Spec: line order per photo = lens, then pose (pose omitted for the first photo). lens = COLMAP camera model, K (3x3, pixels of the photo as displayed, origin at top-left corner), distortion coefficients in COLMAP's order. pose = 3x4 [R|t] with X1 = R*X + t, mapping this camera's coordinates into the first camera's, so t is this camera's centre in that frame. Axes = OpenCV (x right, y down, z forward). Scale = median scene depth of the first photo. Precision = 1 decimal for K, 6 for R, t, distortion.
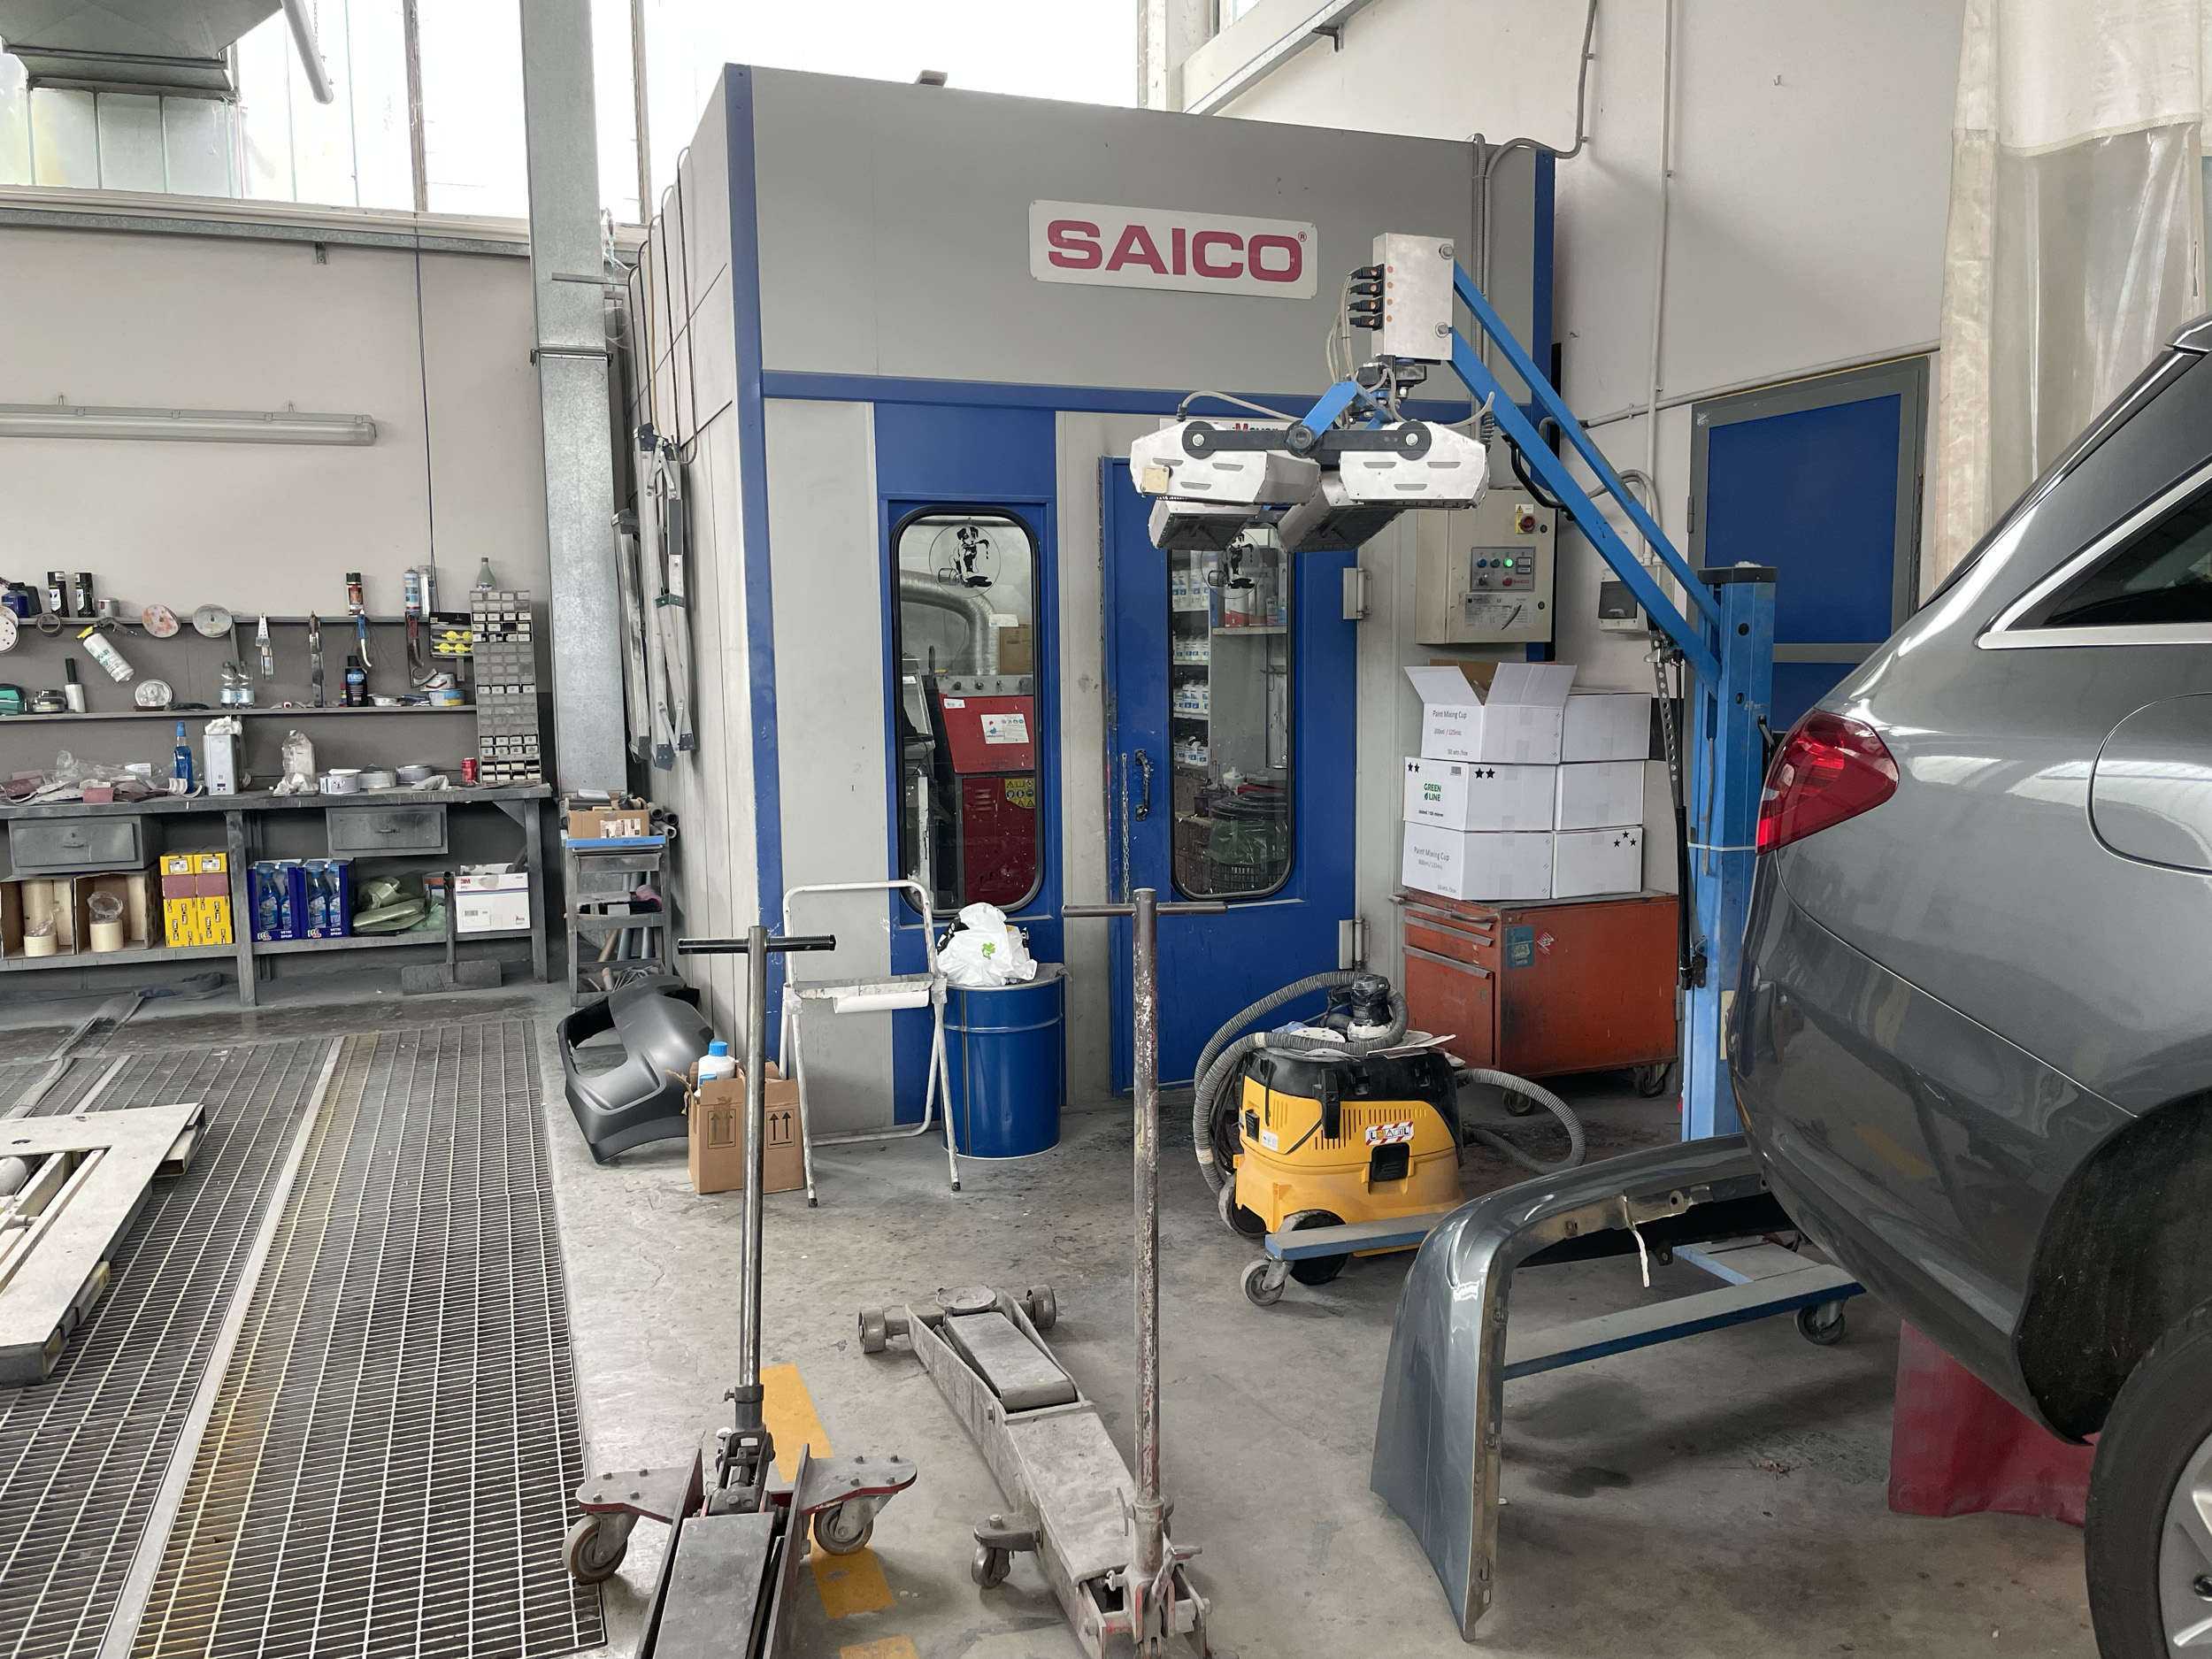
lens RADIAL K [[1683.6, 0, 1122.3], [0, 1683.6, 833.2], [0, 0, 1]] dist [0.078149, -0.110048]
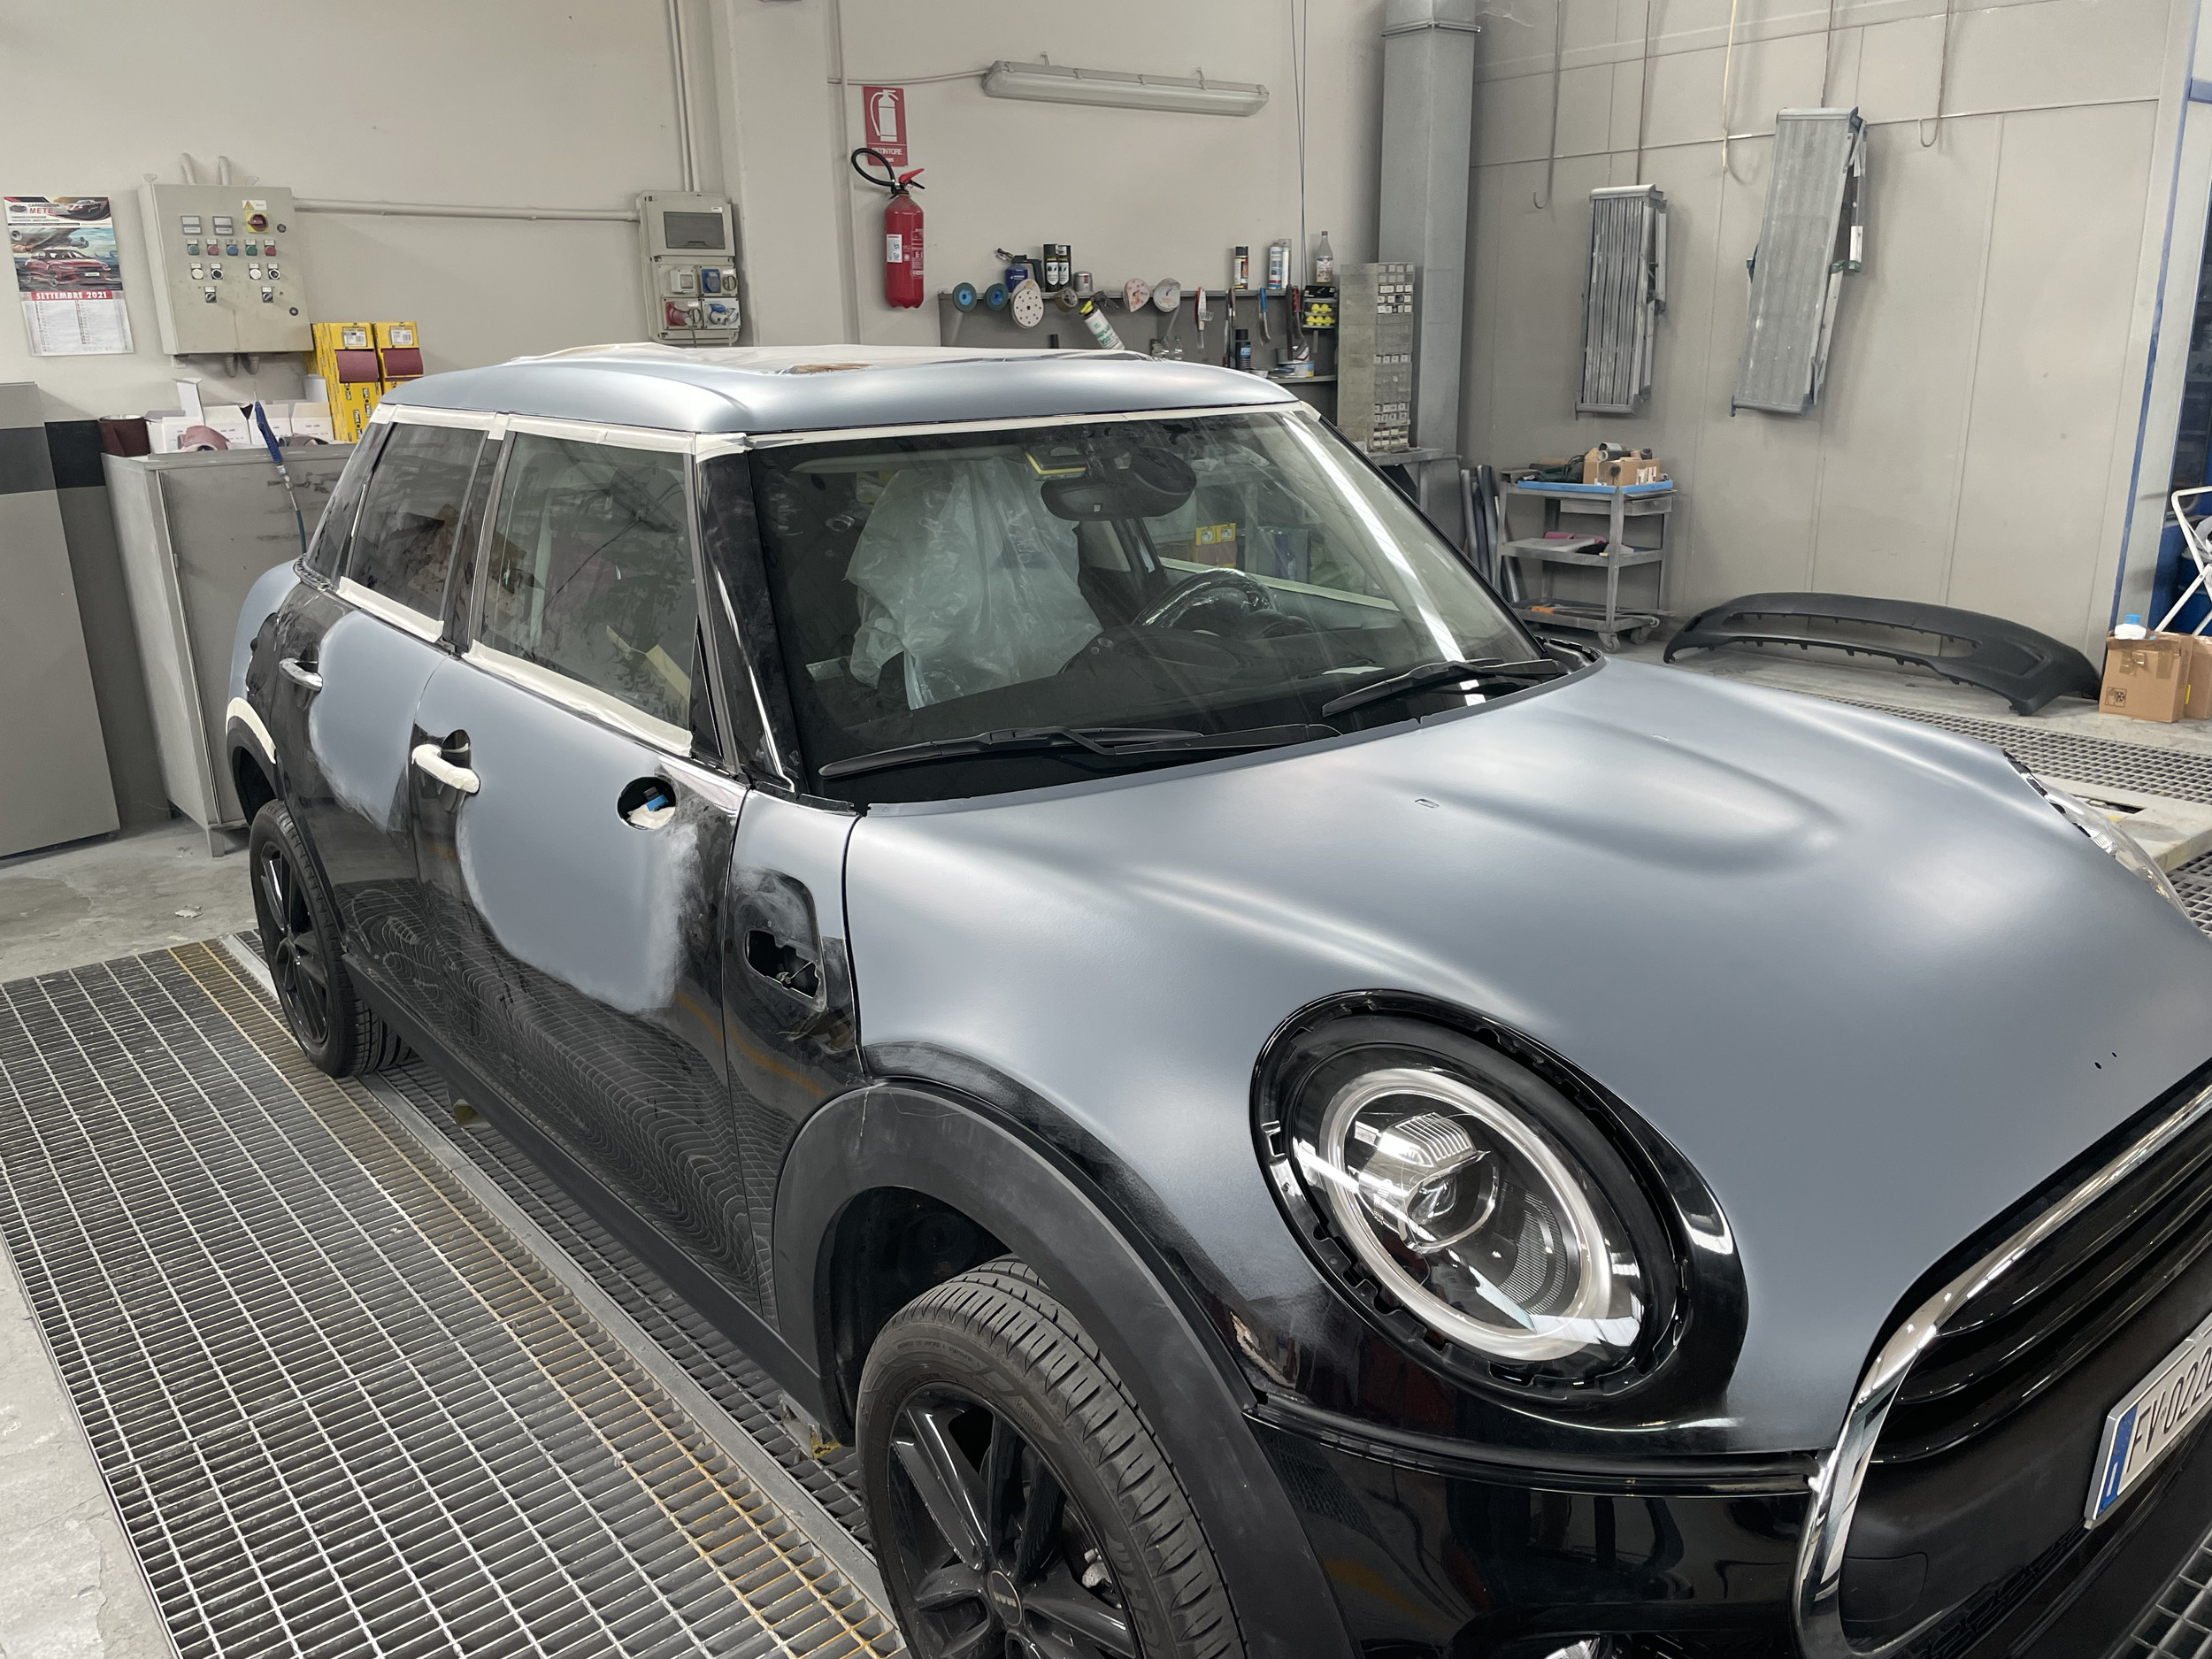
lens RADIAL K [[1683.6, 0, 1122.3], [0, 1683.6, 833.2], [0, 0, 1]] dist [0.078149, -0.110048]
pose [[0.930092, -0.114758, 0.348940, -0.939864], [0.051001, 0.981089, 0.186717, 0.001703], [-0.363769, -0.155868, 0.918356, 0.020042]]
